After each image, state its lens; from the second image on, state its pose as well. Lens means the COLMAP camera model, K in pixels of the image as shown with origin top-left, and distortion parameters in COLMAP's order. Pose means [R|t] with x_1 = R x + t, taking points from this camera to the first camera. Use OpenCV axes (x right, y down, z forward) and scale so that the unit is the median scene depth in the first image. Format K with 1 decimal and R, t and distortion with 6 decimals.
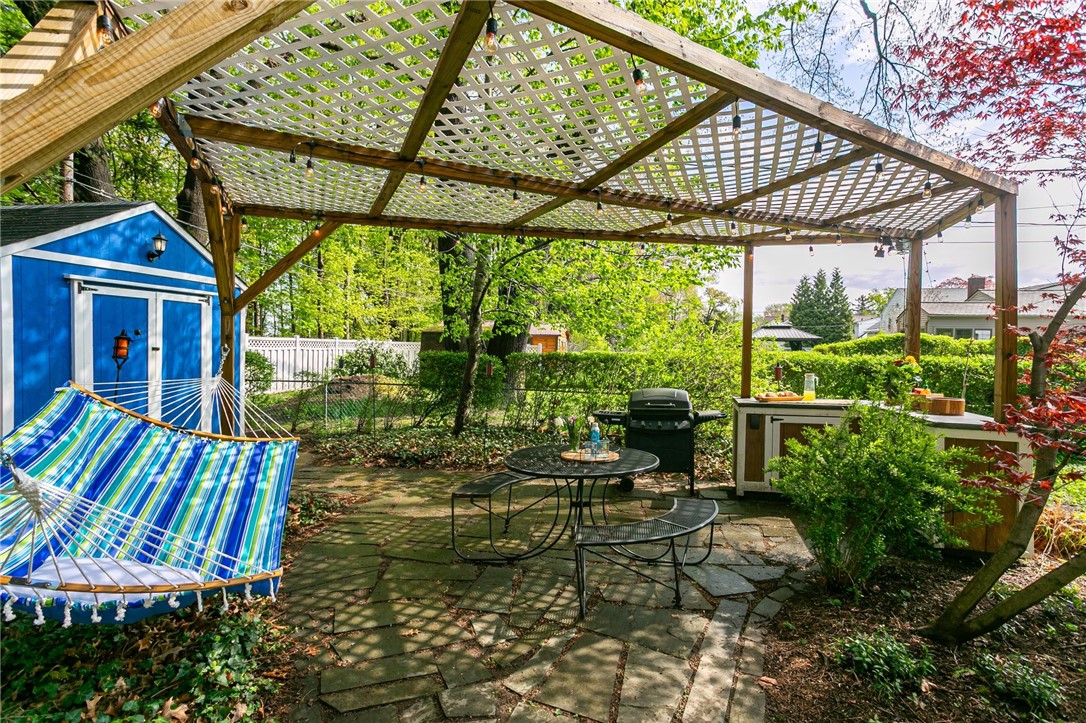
lens RADIAL K [[505.6, 0, 545.5], [0, 505.6, 375.6], [0, 0, 1]] dist [-0.001990, 0.001380]
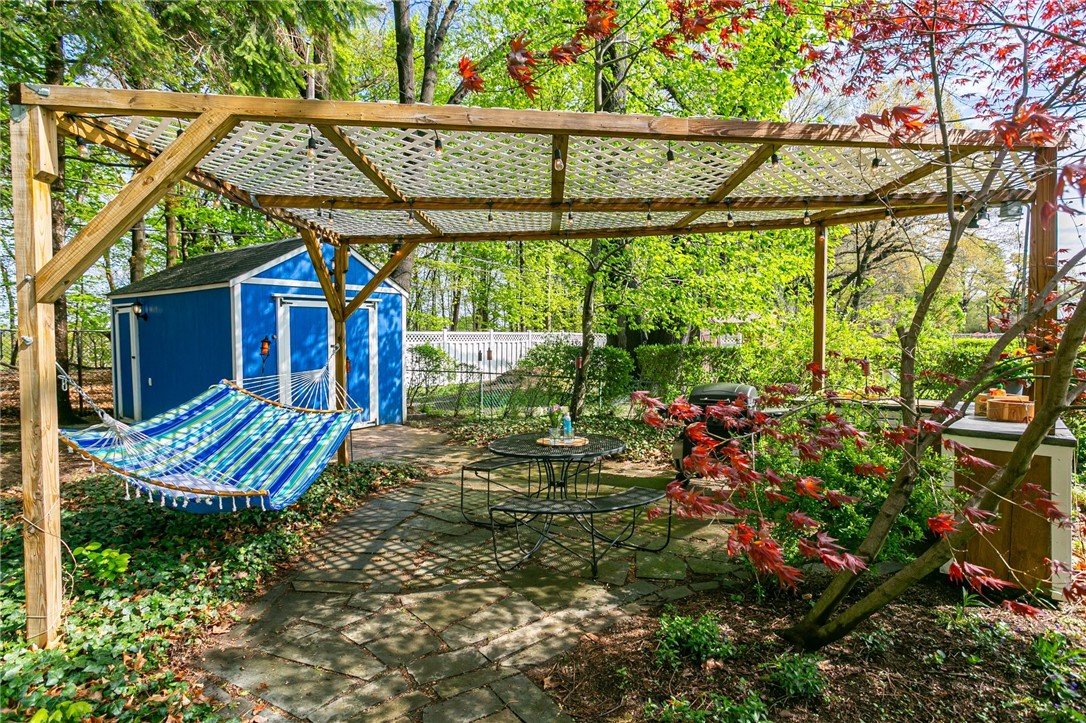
lens RADIAL K [[538.9, 0, 543.6], [0, 538.9, 365.3], [0, 0, 1]] dist [-0.011875, -0.000124]
pose [[0.918405, 0.006107, -0.395594, 0.634114], [-0.007983, 0.999963, -0.003096, -0.005272], [0.395560, 0.006002, 0.918420, -0.128752]]
